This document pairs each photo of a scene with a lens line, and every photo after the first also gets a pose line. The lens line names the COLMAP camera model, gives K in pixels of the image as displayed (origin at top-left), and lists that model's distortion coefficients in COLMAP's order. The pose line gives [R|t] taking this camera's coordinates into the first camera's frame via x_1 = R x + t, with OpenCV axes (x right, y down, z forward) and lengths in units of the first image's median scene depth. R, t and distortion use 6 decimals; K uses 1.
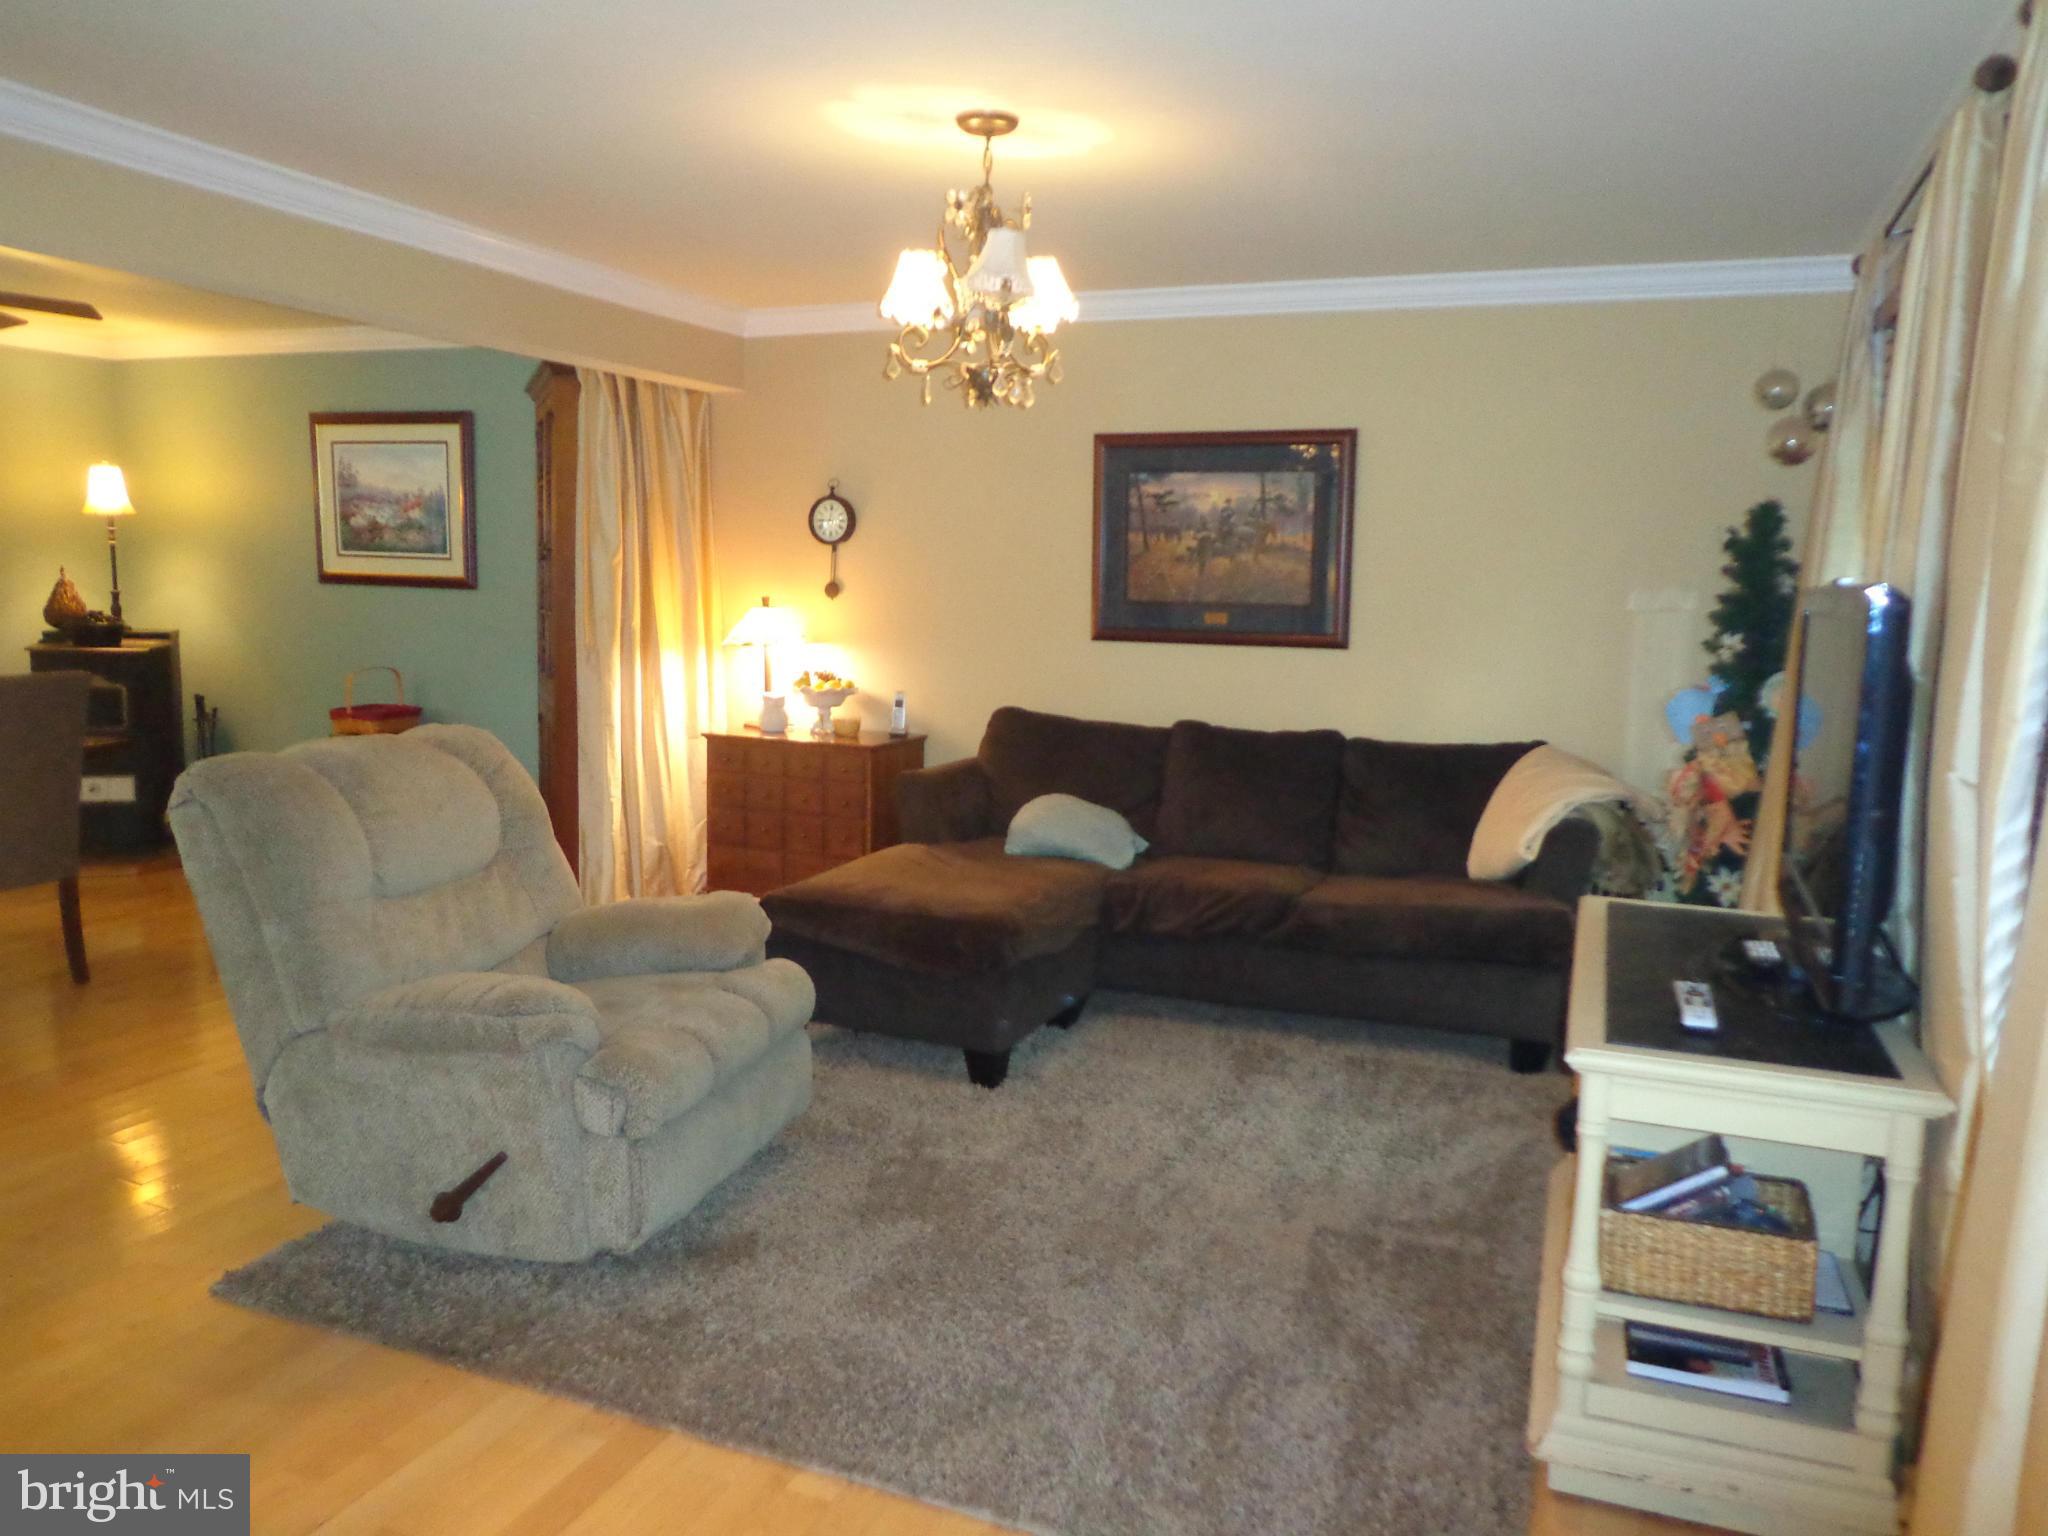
lens RADIAL K [[1478.8, 0, 1030.7], [0, 1478.8, 776.2], [0, 0, 1]] dist [-0.017452, 0.009728]
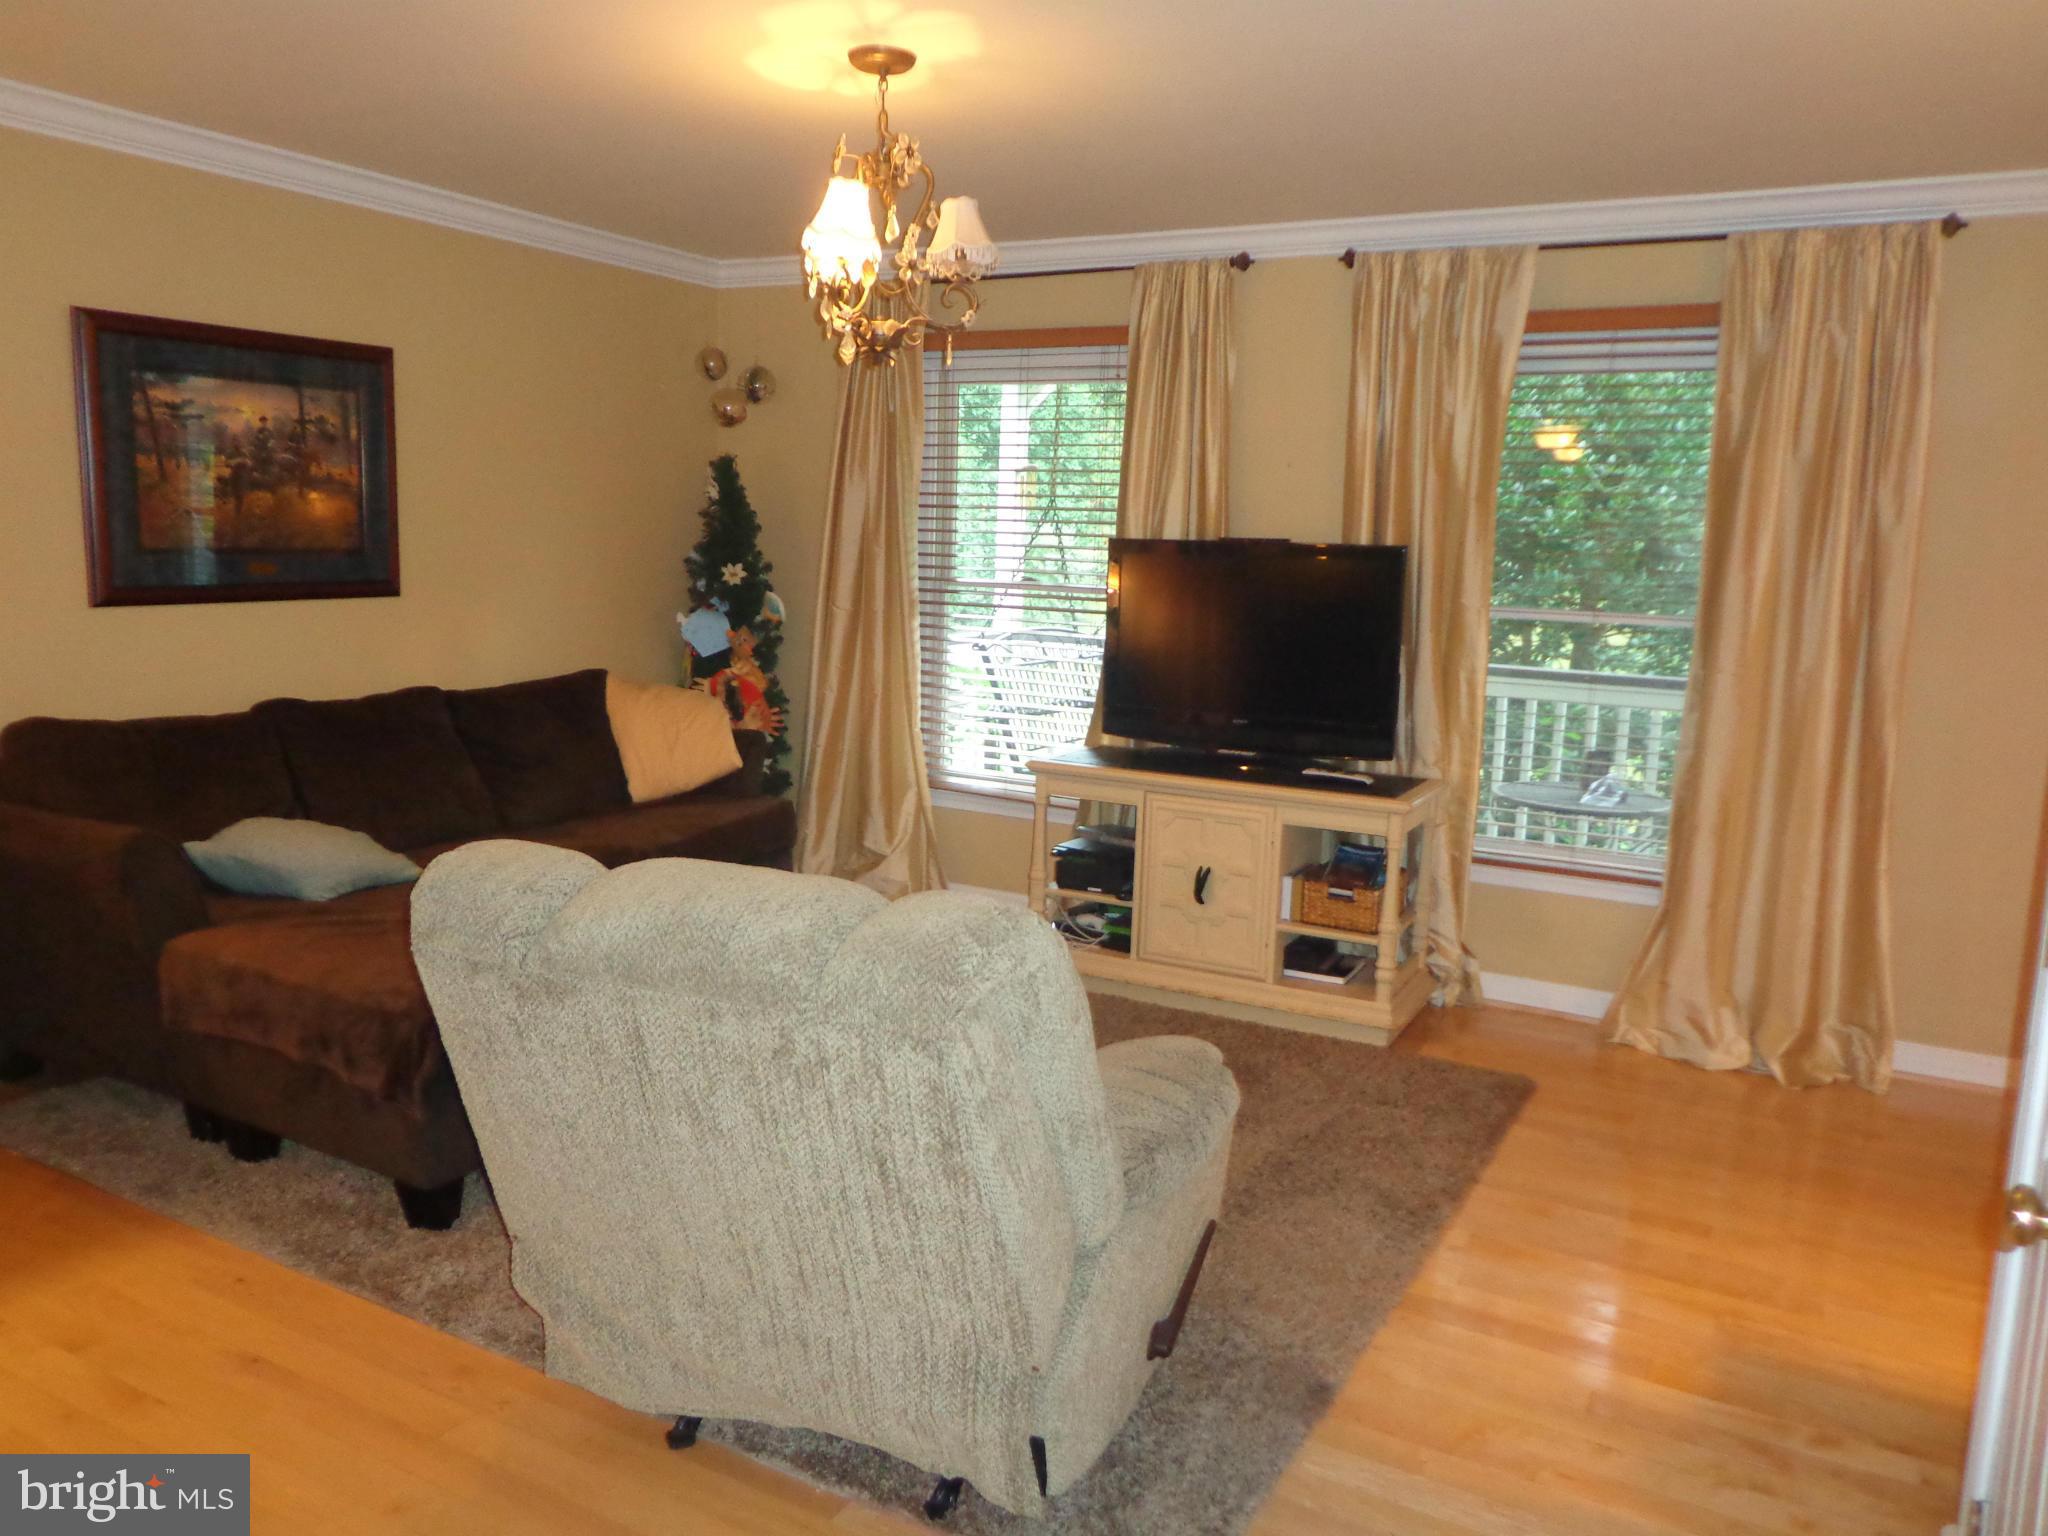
lens RADIAL K [[1478.8, 0, 1009.1], [0, 1478.8, 765.7], [0, 0, 1]] dist [-0.017452, 0.009728]
pose [[0.122537, -0.179717, 0.976057, -0.609070], [0.106194, 0.980196, 0.167147, -0.091054], [-0.986766, 0.083169, 0.139196, 0.496147]]
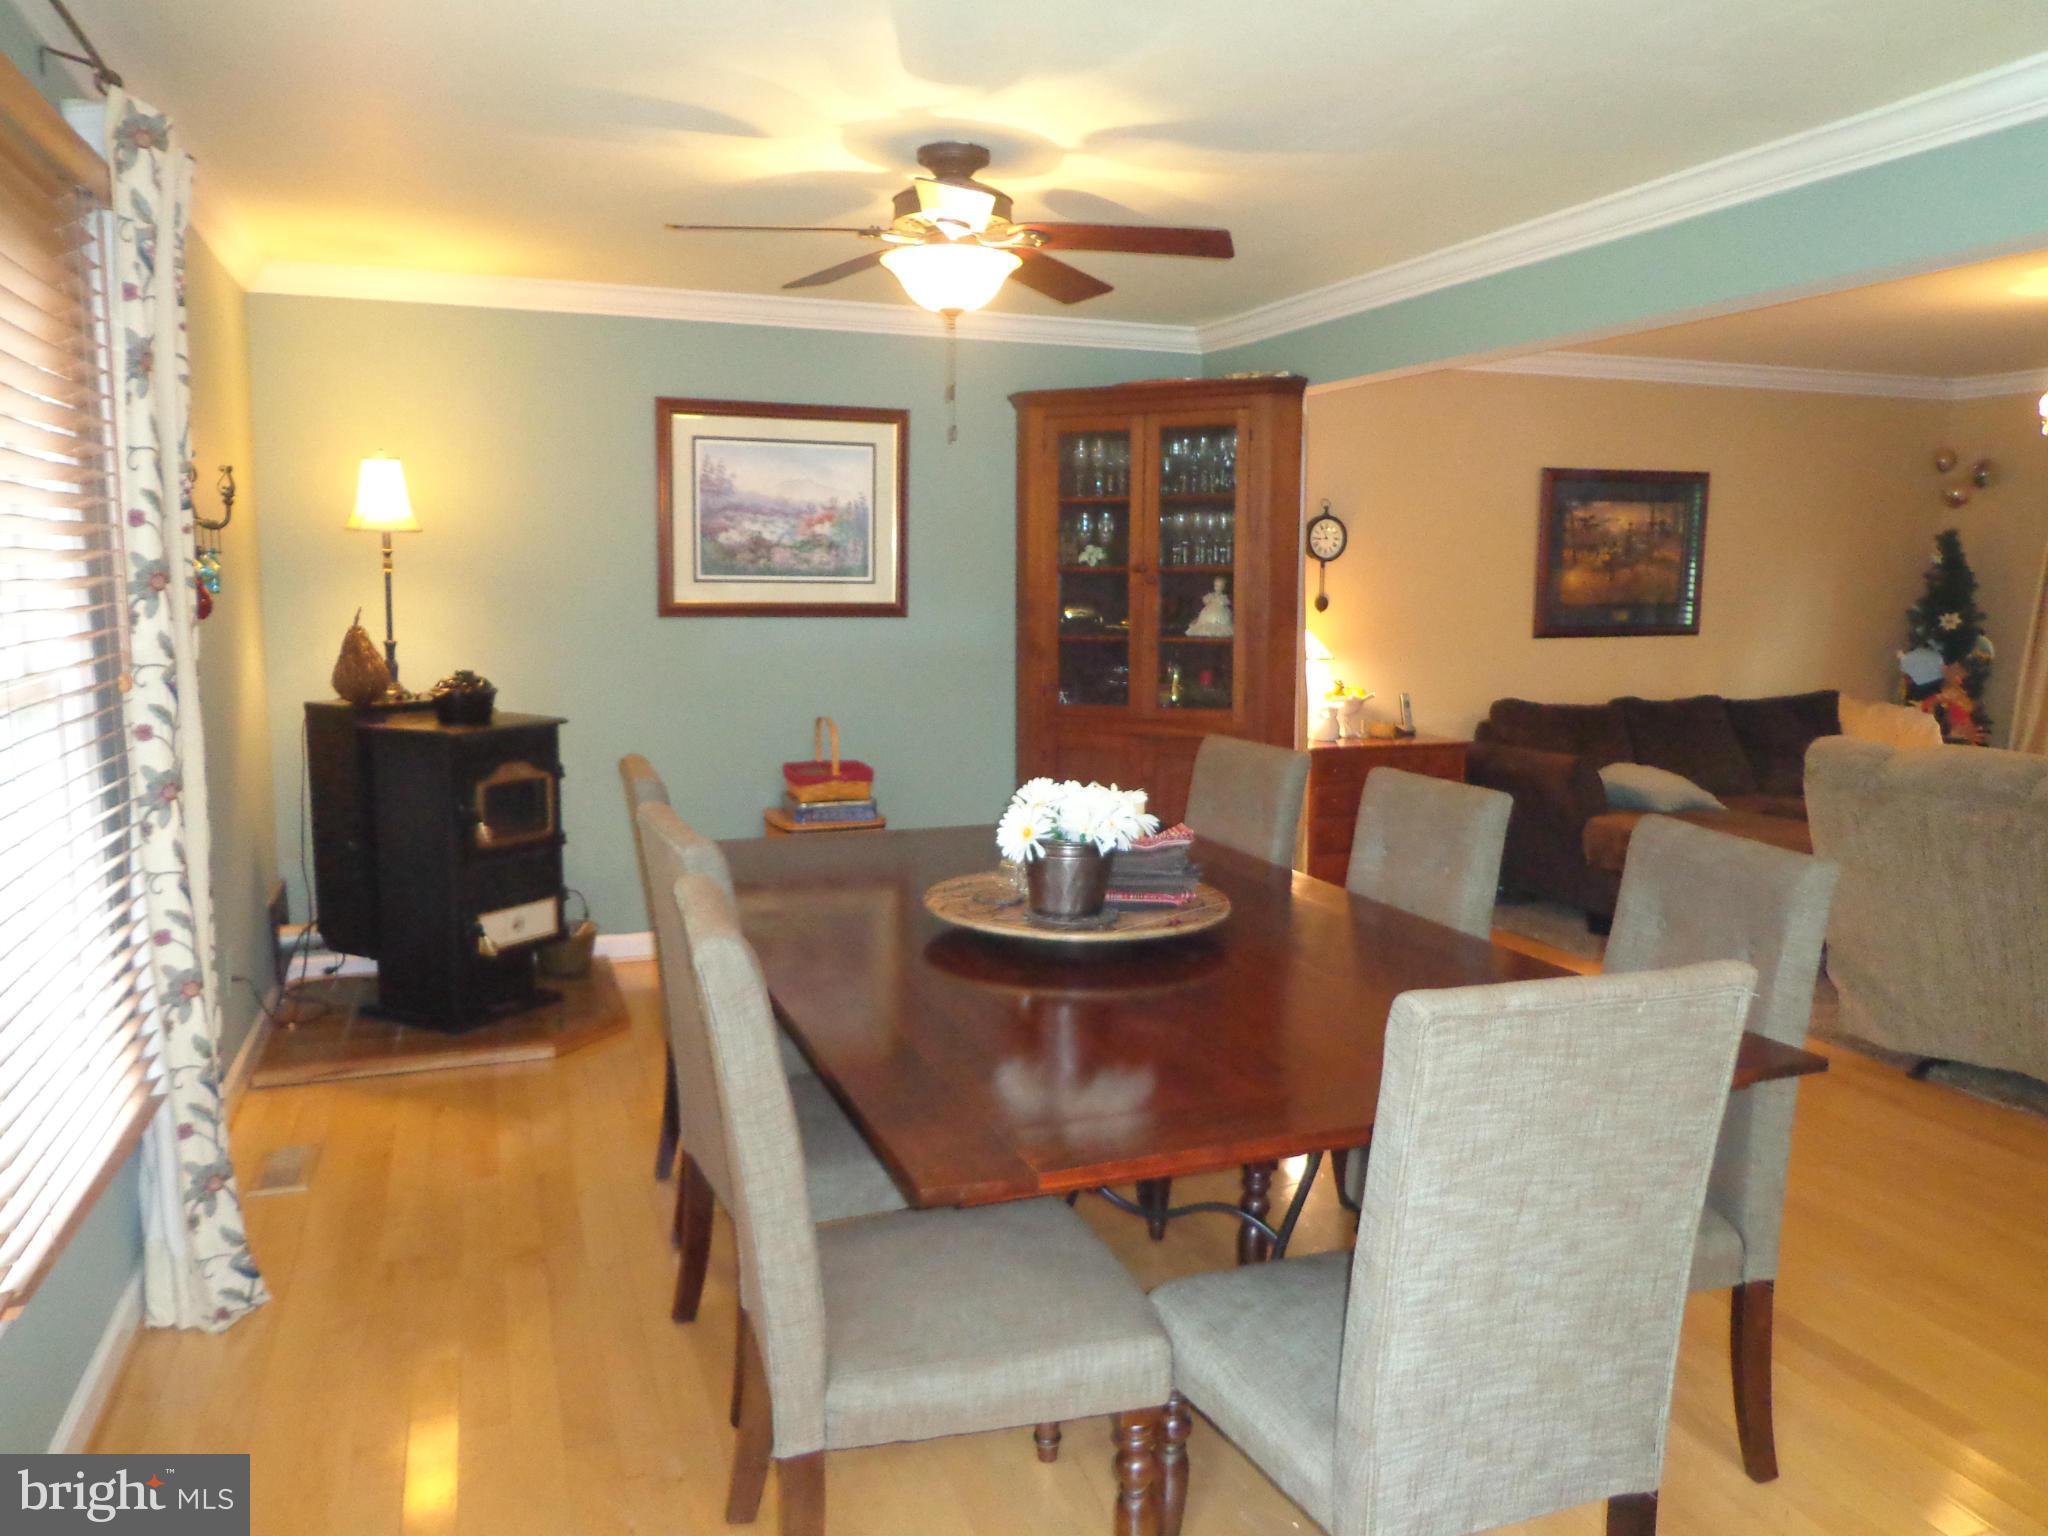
lens RADIAL K [[1478.8, 0, 1017.9], [0, 1478.8, 779.2], [0, 0, 1]] dist [-0.017452, 0.009728]
pose [[0.744476, -0.113339, 0.657959, -1.108725], [0.105989, 0.993052, 0.051136, -0.085775], [-0.659183, 0.031667, 0.751316, 0.382962]]
